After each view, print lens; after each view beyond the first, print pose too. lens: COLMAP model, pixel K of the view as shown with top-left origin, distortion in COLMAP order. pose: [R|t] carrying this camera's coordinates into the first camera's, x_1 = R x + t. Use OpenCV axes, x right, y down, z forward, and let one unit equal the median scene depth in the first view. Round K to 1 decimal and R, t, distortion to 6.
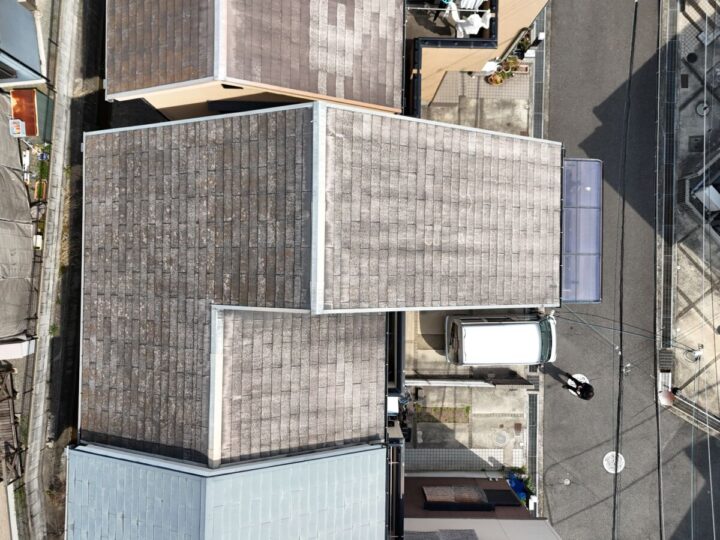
lens RADIAL K [[552.0, 0, 360.4], [0, 552.0, 270.0], [0, 0, 1]] dist [0.041796, -0.013727]
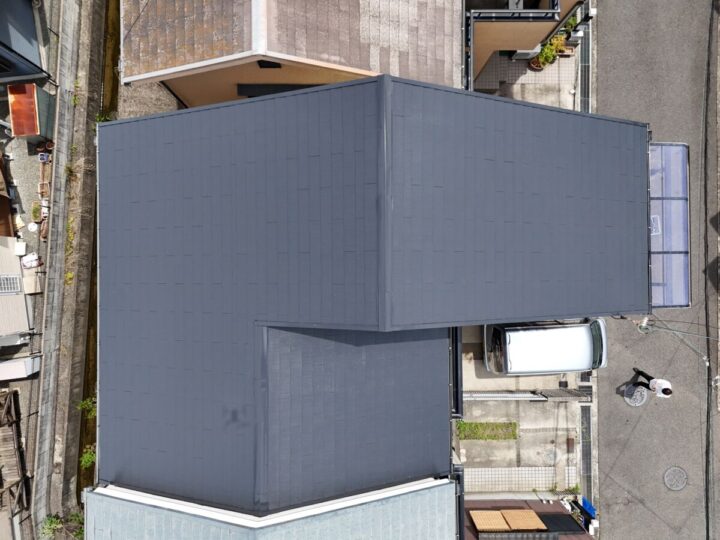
lens RADIAL K [[552.0, 0, 360.8], [0, 552.0, 270.0], [0, 0, 1]] dist [0.041796, -0.013727]
pose [[0.999791, -0.020173, 0.003400, -0.089689], [0.020180, 0.999794, -0.001967, -0.009163], [-0.003360, 0.002036, 0.999992, 0.129919]]
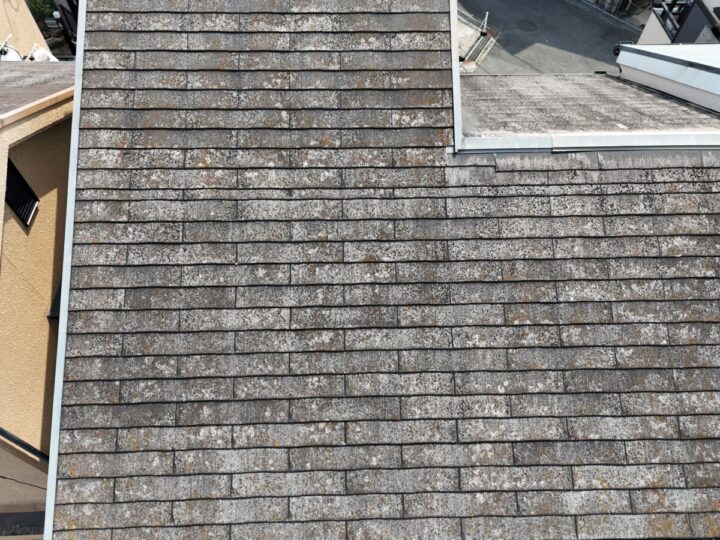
lens RADIAL K [[552.0, 0, 359.6], [0, 552.0, 269.7], [0, 0, 1]] dist [0.041796, -0.013727]
pose [[-0.041522, -0.822777, 0.566846, -0.582175], [0.998996, -0.024650, 0.037398, -0.041445], [-0.016797, 0.567830, 0.822974, 0.594949]]
